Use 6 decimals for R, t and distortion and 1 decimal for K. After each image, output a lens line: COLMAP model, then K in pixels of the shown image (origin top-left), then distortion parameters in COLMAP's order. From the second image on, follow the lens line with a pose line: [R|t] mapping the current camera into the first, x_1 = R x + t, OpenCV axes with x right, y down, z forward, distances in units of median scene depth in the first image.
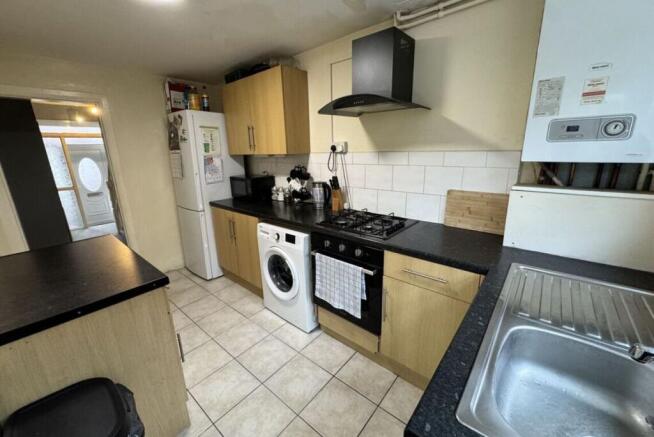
lens RADIAL K [[261.6, 0, 327.0], [0, 261.6, 216.0], [0, 0, 1]] dist [-0.001467, 0.000029]
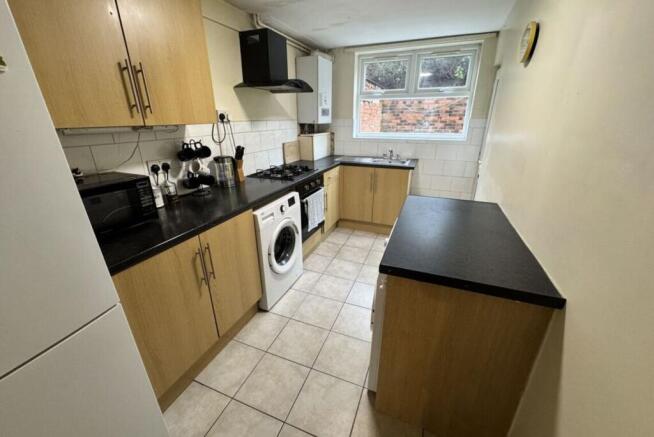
lens RADIAL K [[261.6, 0, 326.8], [0, 261.6, 217.5], [0, 0, 1]] dist [-0.001467, 0.000029]
pose [[-0.321219, -0.312387, 0.893998, -0.992337], [0.253539, 0.881196, 0.399012, -0.210898], [-0.912434, 0.354834, -0.203855, 0.936119]]
